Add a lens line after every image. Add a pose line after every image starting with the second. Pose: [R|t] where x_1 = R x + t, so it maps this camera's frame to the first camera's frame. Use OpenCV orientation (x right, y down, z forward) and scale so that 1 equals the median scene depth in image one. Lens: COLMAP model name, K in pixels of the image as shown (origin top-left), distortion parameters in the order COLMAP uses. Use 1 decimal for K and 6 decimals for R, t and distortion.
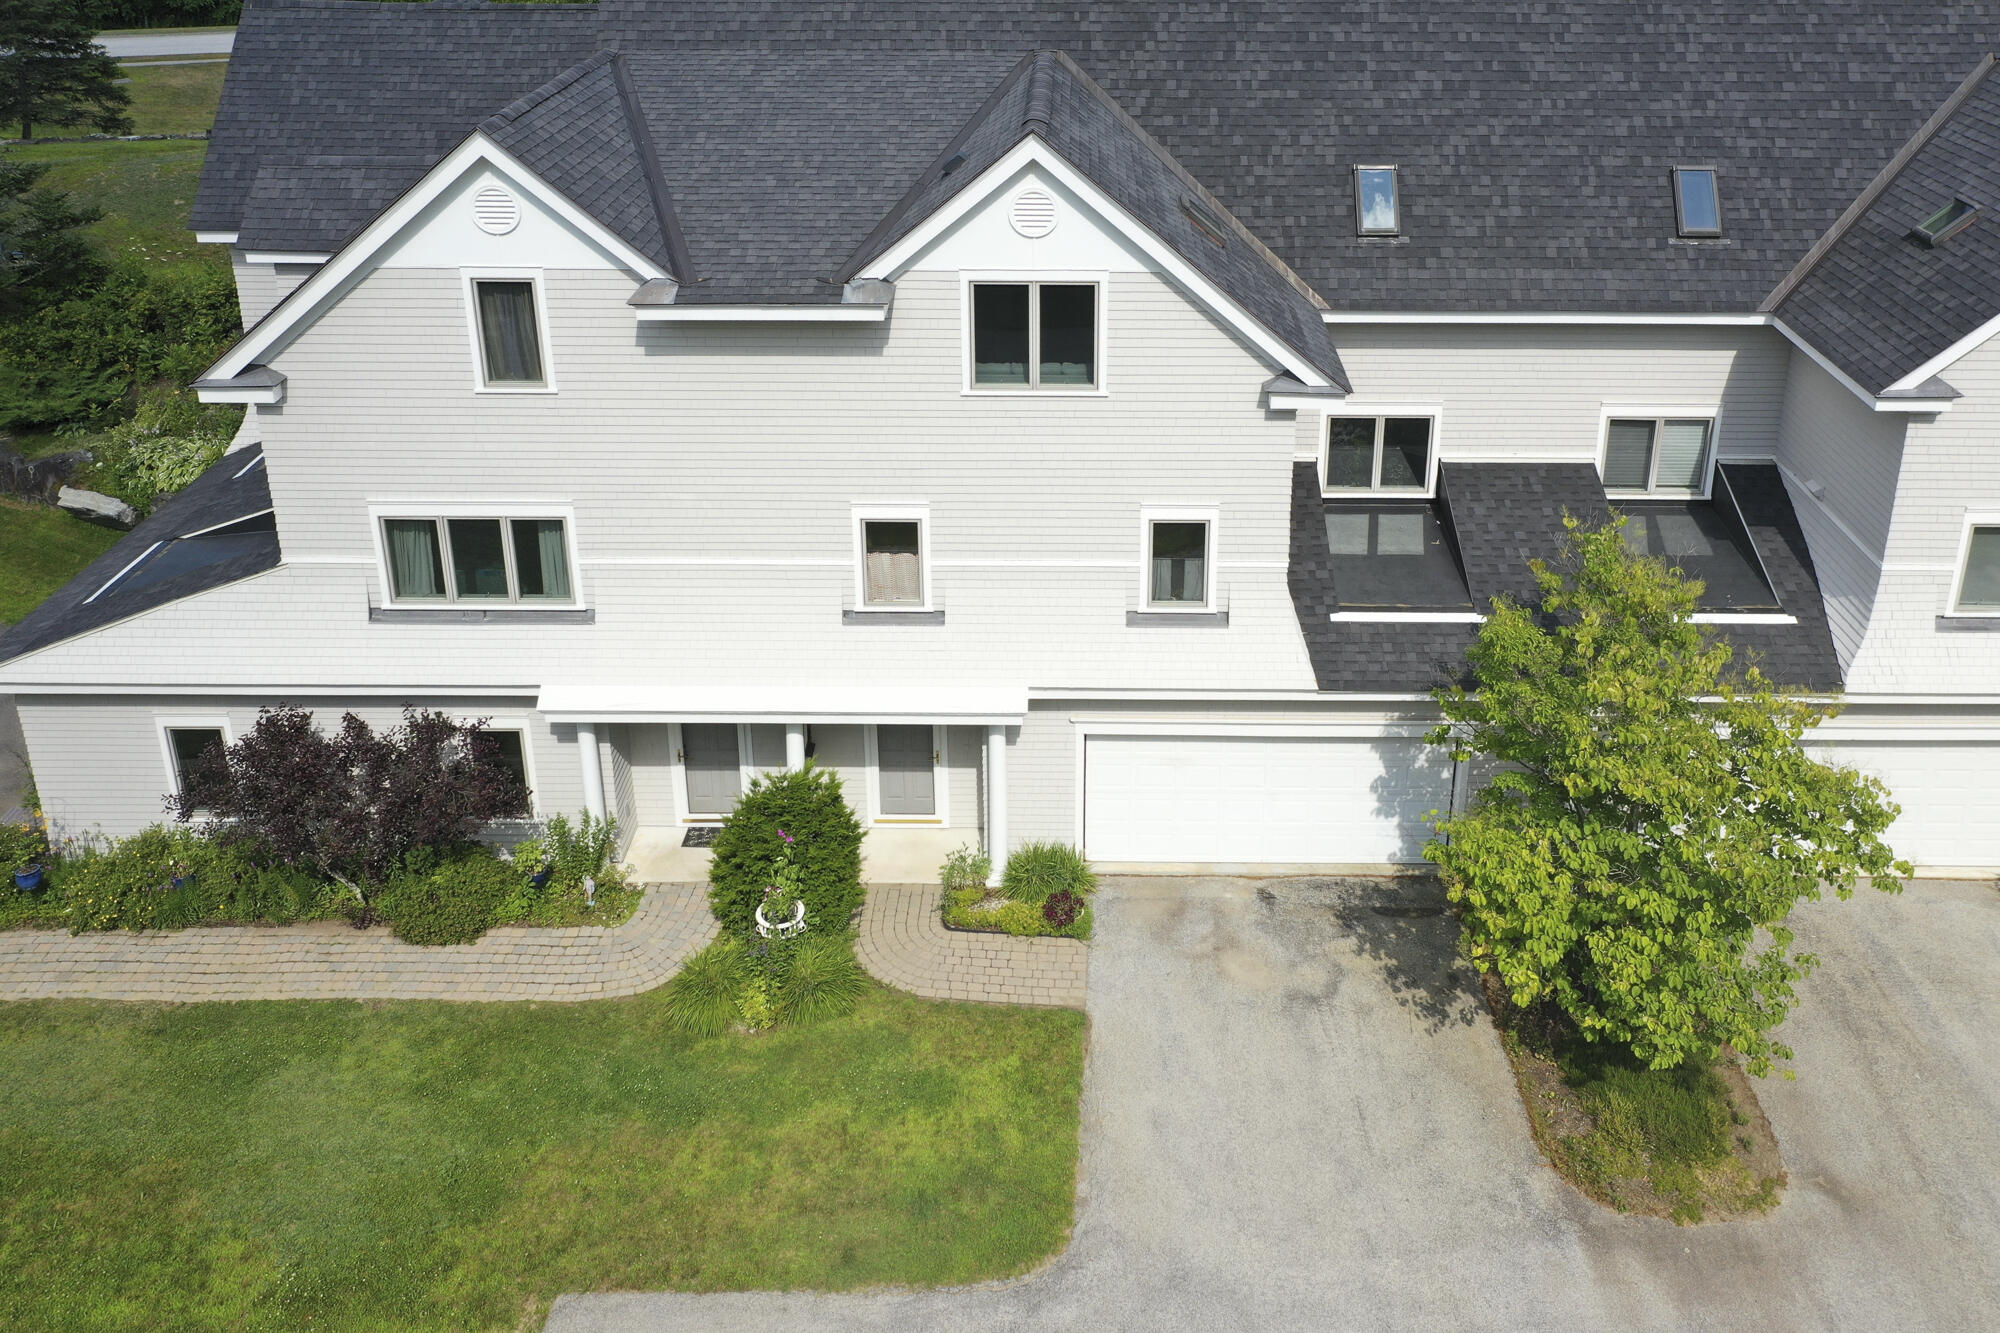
lens RADIAL K [[1593.6, 0, 965.8], [0, 1593.6, 663.8], [0, 0, 1]] dist [0.001818, 0.004897]
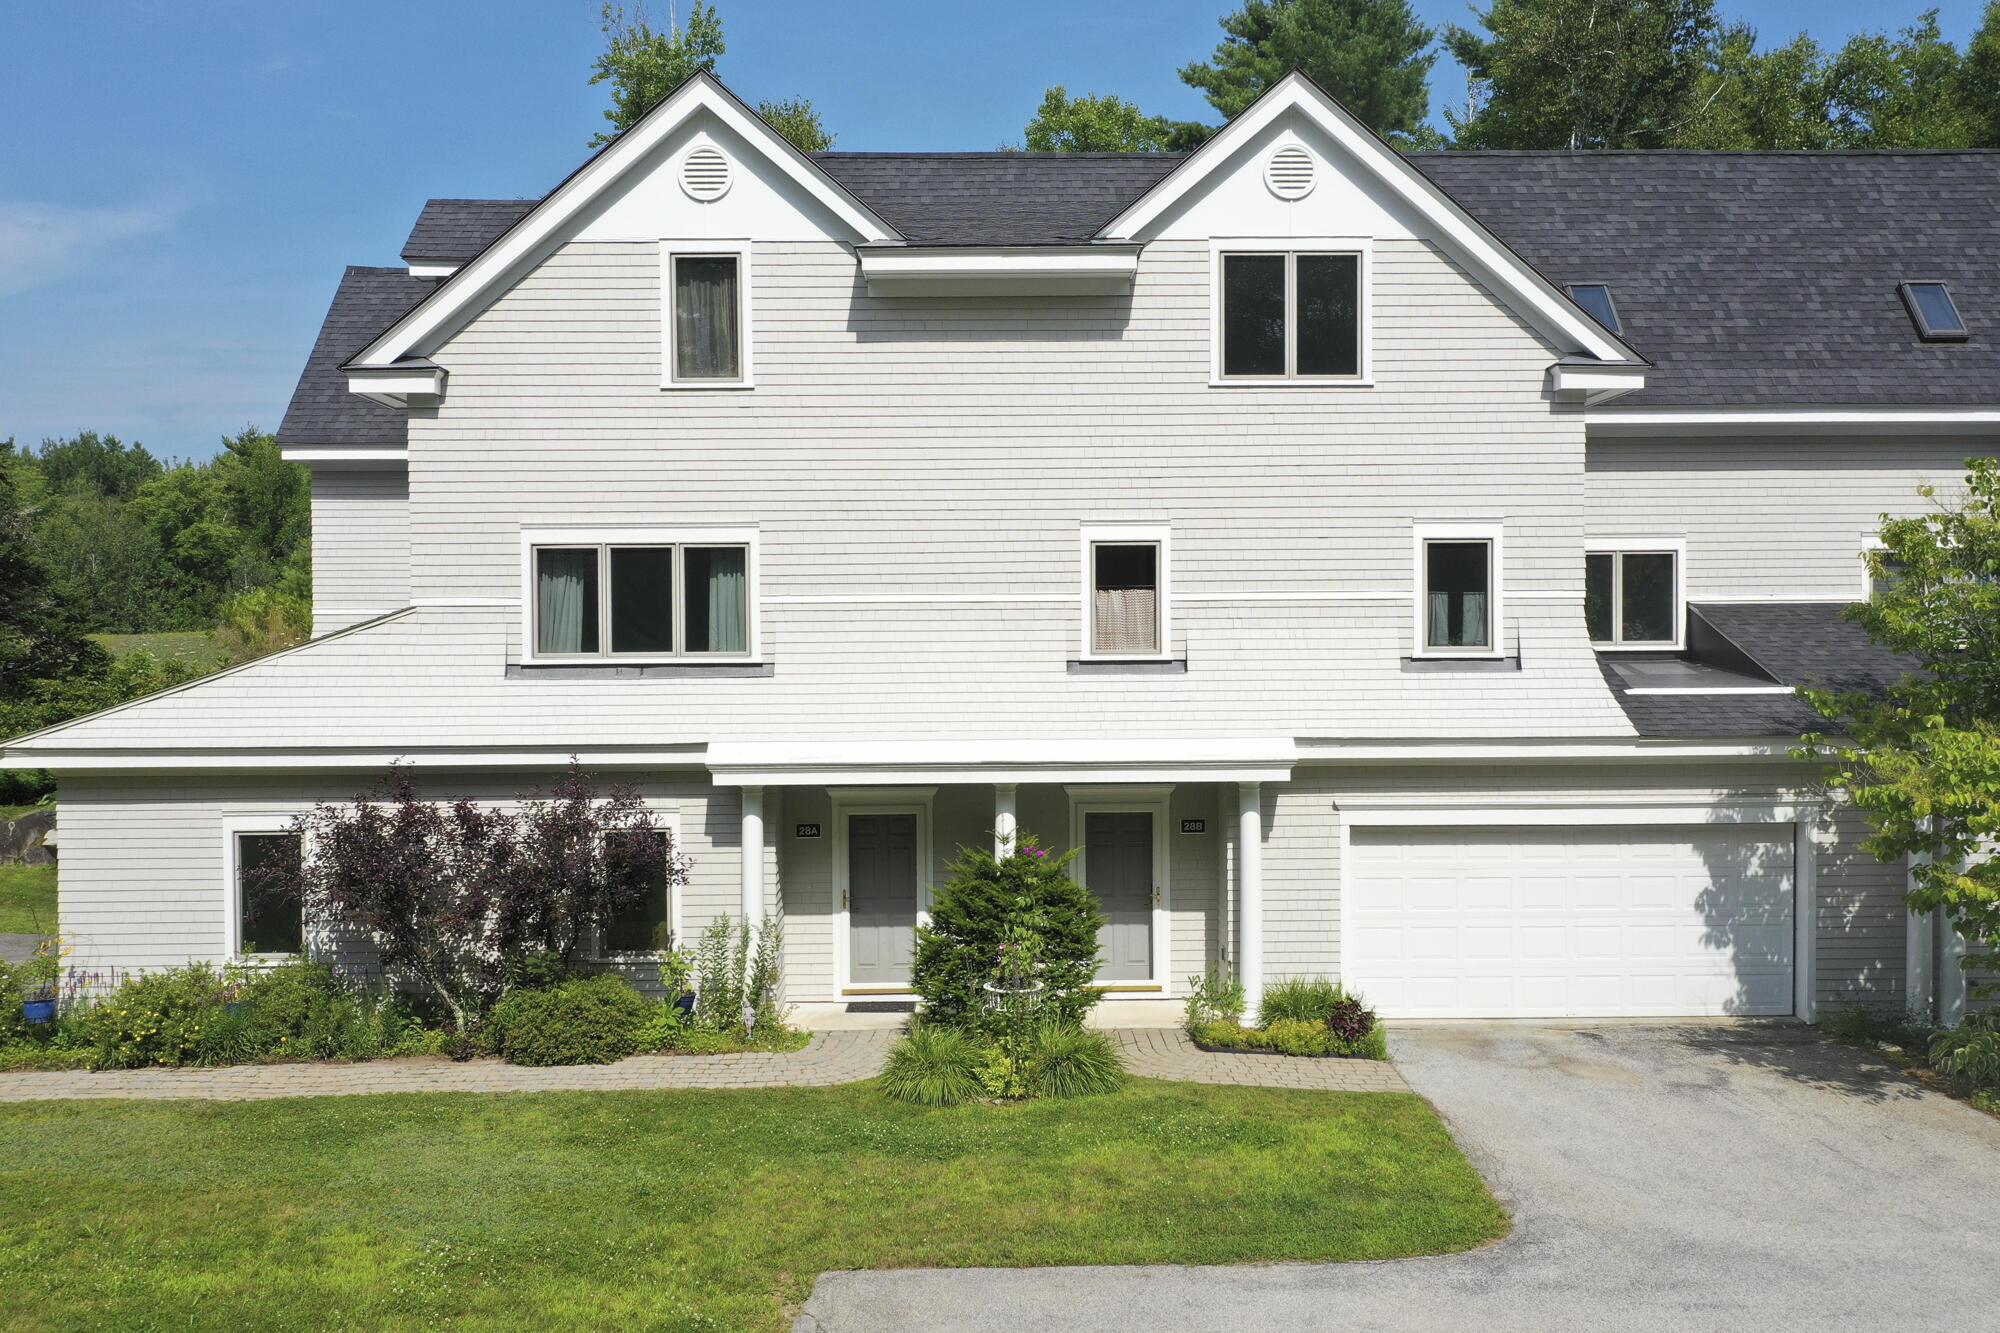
lens RADIAL K [[1750.3, 0, 1000.0], [0, 1750.3, 666.5], [0, 0, 1]] dist [0.006324, -0.000206]
pose [[0.999741, -0.015488, 0.016689, -0.128101], [0.020148, 0.943174, -0.331687, 0.278136], [-0.010604, 0.331937, 0.943242, 0.124202]]
